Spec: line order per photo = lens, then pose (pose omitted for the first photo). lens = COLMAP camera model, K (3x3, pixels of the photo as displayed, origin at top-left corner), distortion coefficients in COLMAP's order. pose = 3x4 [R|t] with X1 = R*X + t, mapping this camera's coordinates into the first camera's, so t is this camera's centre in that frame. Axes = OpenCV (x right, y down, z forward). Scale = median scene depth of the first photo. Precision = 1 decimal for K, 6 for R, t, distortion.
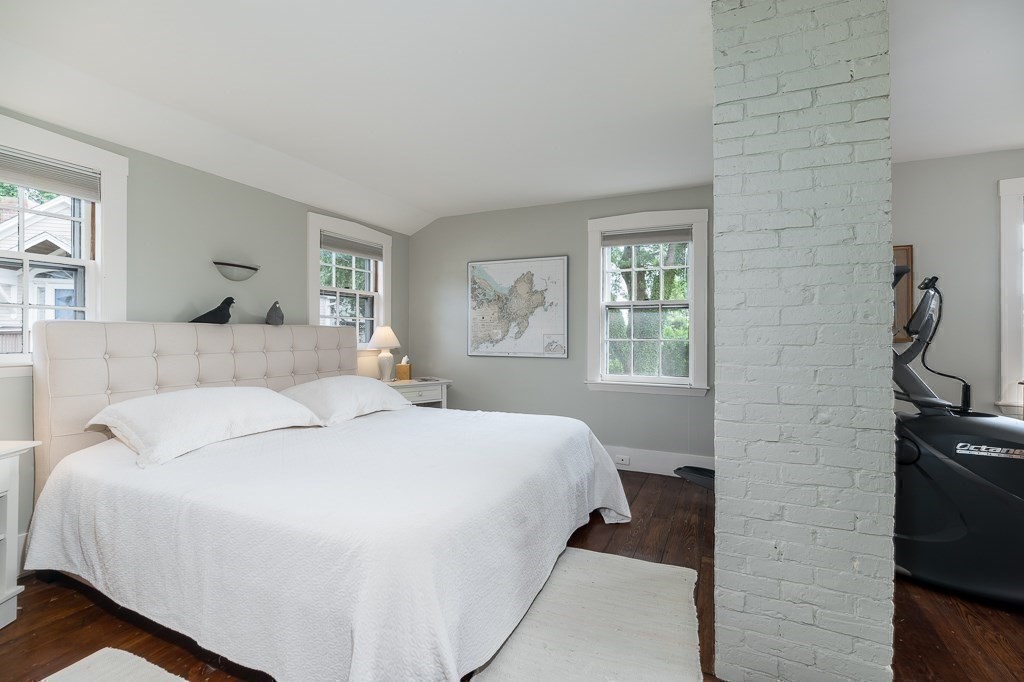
lens RADIAL K [[454.6, 0, 510.6], [0, 454.6, 336.2], [0, 0, 1]] dist [0.003894, 0.000844]
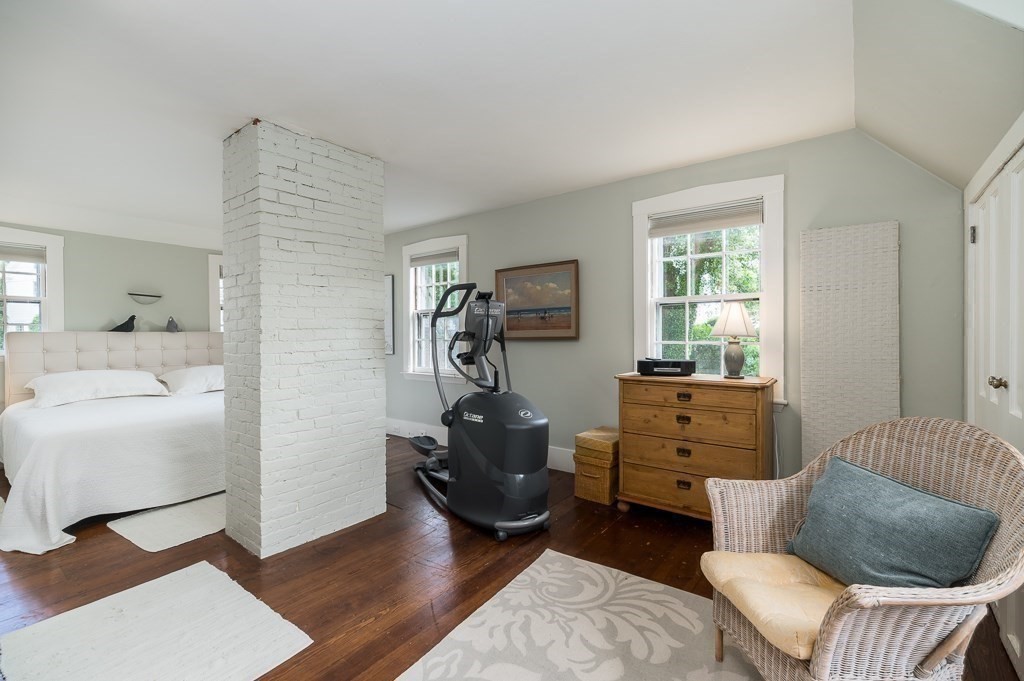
lens RADIAL K [[454.6, 0, 514.9], [0, 454.6, 339.3], [0, 0, 1]] dist [0.003894, 0.000844]
pose [[0.969596, -0.008765, -0.244555, 1.051730], [0.009505, 0.999953, 0.001845, 0.008882], [0.244527, -0.004114, 0.969634, -0.219616]]
